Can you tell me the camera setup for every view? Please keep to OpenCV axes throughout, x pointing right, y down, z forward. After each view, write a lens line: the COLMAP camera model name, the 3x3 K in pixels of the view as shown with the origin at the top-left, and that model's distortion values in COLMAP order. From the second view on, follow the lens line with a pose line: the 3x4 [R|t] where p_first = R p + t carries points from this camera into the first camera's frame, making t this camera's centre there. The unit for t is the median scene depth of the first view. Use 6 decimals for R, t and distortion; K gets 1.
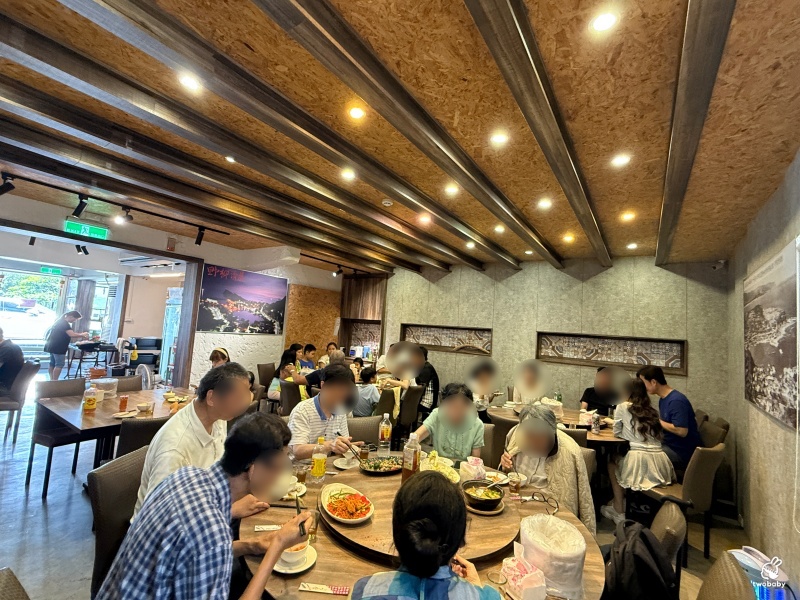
lens RADIAL K [[353.3, 0, 400.0], [0, 353.3, 300.0], [0, 0, 1]] dist [-0.000205, -0.000023]
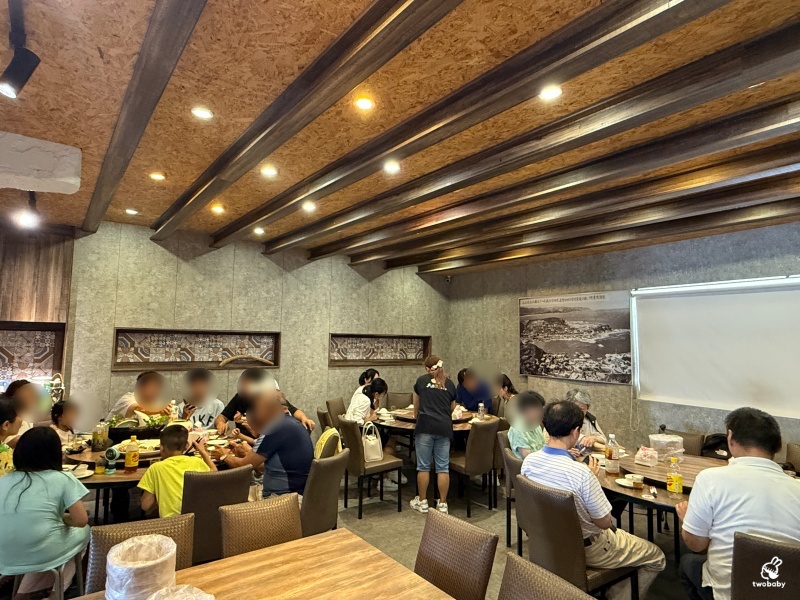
lens RADIAL K [[478.7, 0, 400.0], [0, 478.7, 300.0], [0, 0, 1]] dist [-0.000551, -0.000147]
pose [[0.330718, 0.018915, 0.943540, -0.627755], [-0.068680, 0.997630, 0.004074, -0.010513], [-0.941227, -0.066150, 0.331234, 0.408169]]
